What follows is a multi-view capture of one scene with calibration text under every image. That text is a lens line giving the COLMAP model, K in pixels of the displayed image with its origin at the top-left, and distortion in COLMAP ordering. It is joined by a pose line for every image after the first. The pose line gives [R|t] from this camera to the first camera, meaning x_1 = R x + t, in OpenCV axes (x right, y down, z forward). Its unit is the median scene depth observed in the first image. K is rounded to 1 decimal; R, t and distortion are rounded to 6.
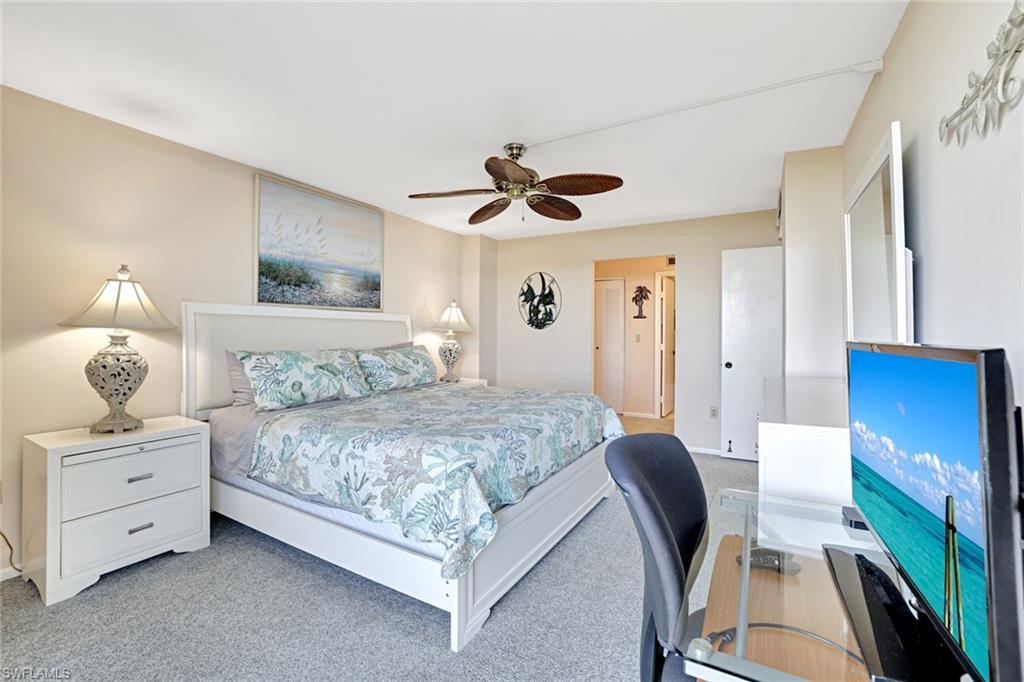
lens RADIAL K [[440.7, 0, 509.1], [0, 440.7, 322.5], [0, 0, 1]] dist [-0.022565, 0.000536]
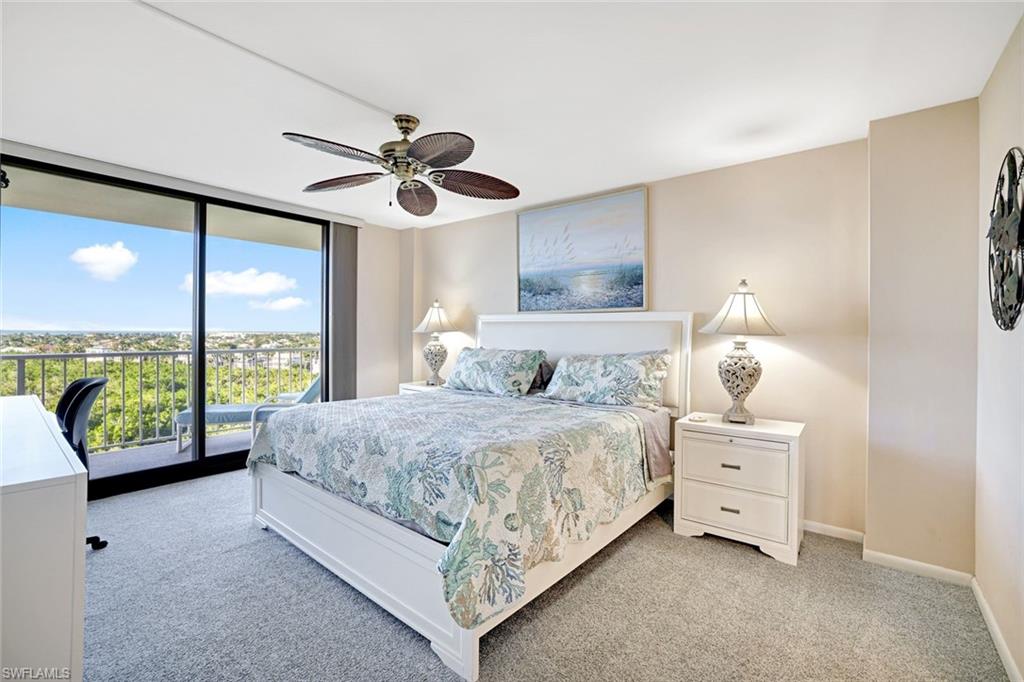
lens RADIAL K [[440.7, 0, 507.8], [0, 440.7, 340.4], [0, 0, 1]] dist [-0.022565, 0.000536]
pose [[-0.140422, 0.007416, -0.990064, 0.550705], [0.010960, 0.999922, 0.005935, 0.023292], [0.990031, -0.010018, -0.140492, 0.880522]]
